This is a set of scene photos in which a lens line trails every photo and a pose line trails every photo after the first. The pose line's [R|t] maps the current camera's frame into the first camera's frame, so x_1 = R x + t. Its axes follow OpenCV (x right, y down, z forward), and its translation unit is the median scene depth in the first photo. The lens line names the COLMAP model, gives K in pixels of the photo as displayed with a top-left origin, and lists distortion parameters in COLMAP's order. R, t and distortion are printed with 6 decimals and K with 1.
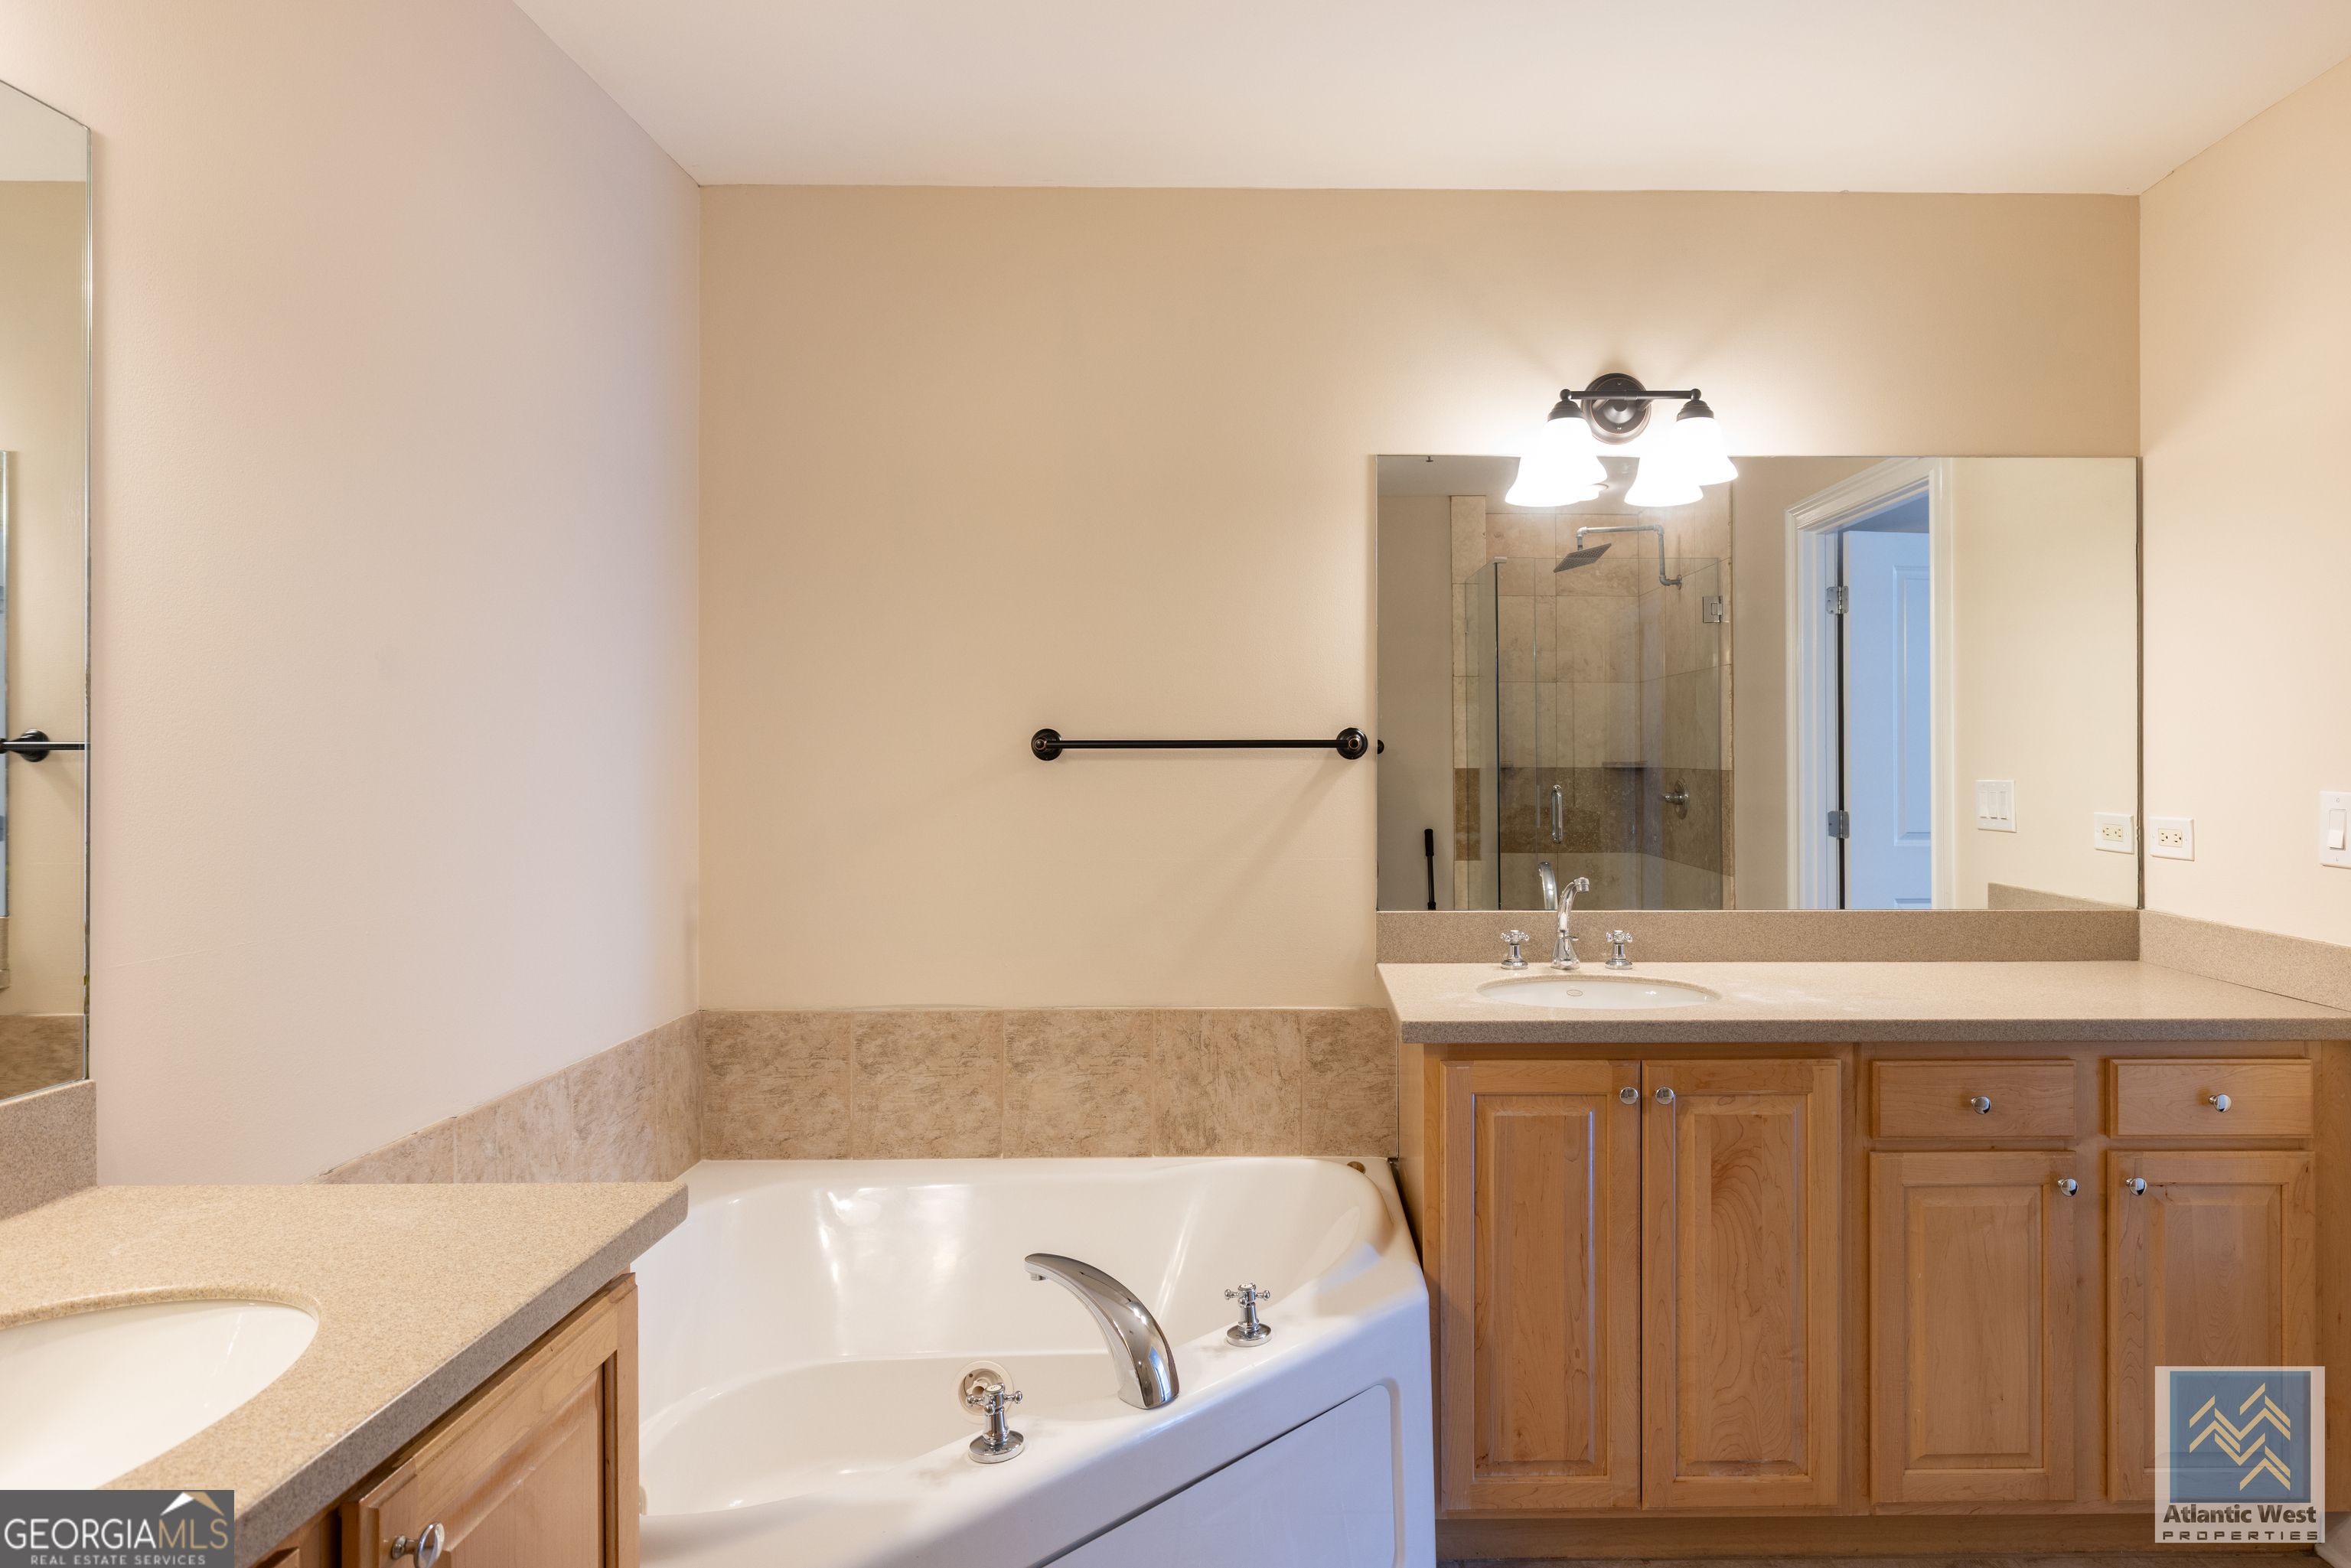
lens RADIAL K [[1308.8, 0, 1244.9], [0, 1308.8, 744.9], [0, 0, 1]] dist [-0.003844, 0.002076]
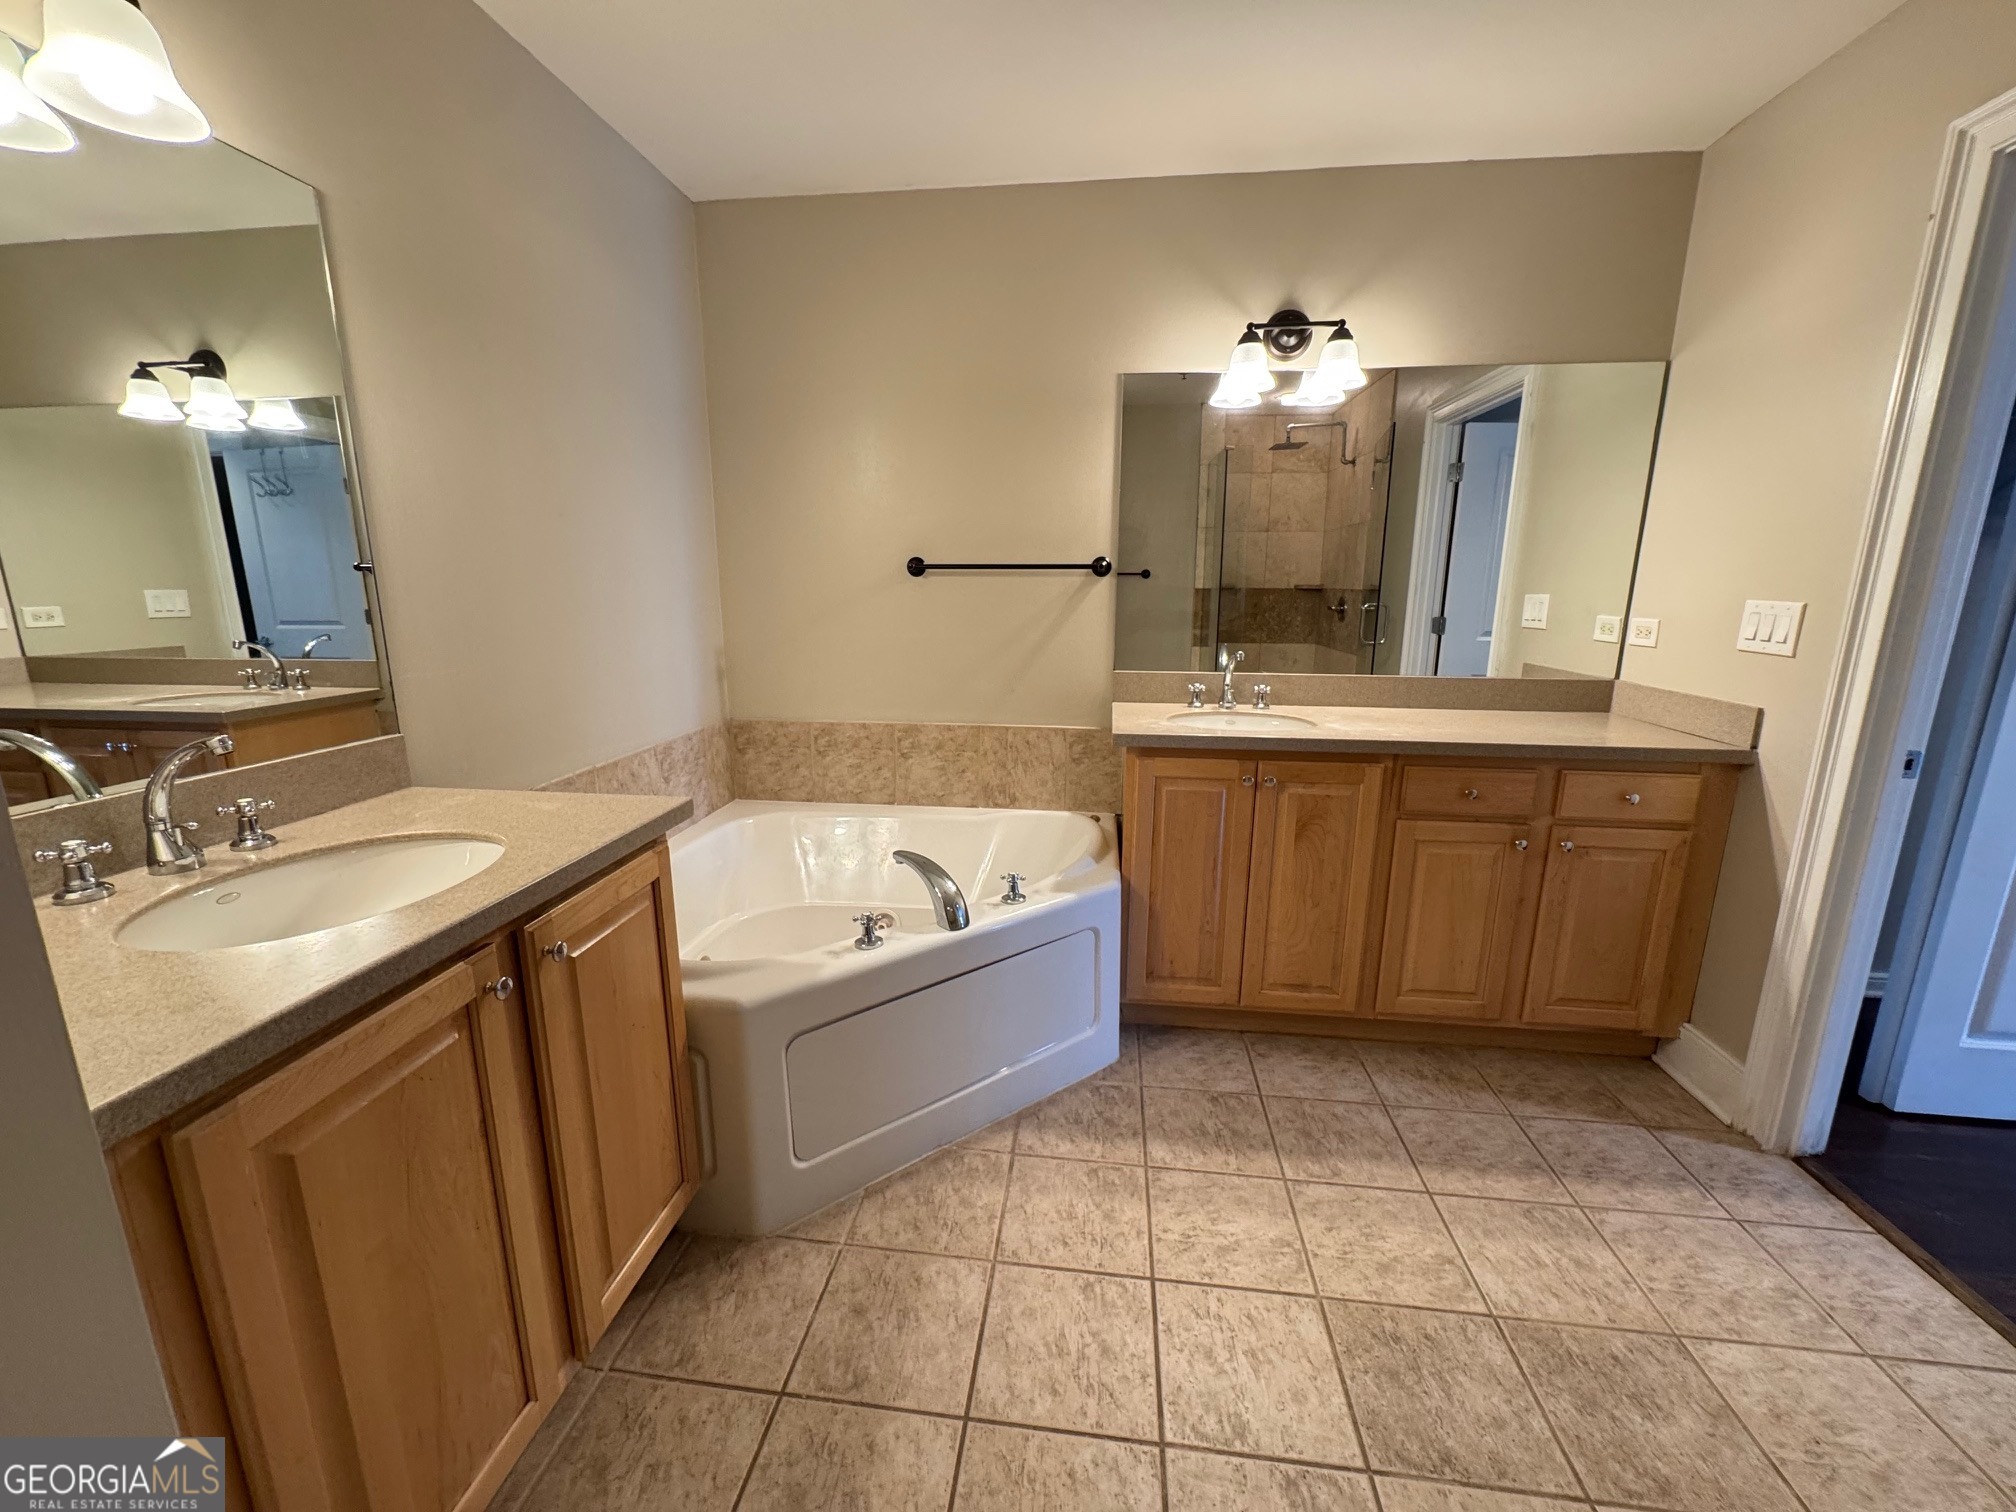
lens RADIAL K [[807.7, 0, 1001.5], [0, 807.7, 761.5], [0, 0, 1]] dist [-0.007149, 0.000492]
pose [[0.990787, 0.033642, -0.131185, 0.105671], [-0.004196, 0.975817, 0.218548, 0.017561], [0.135365, -0.215984, 0.966968, -0.035040]]
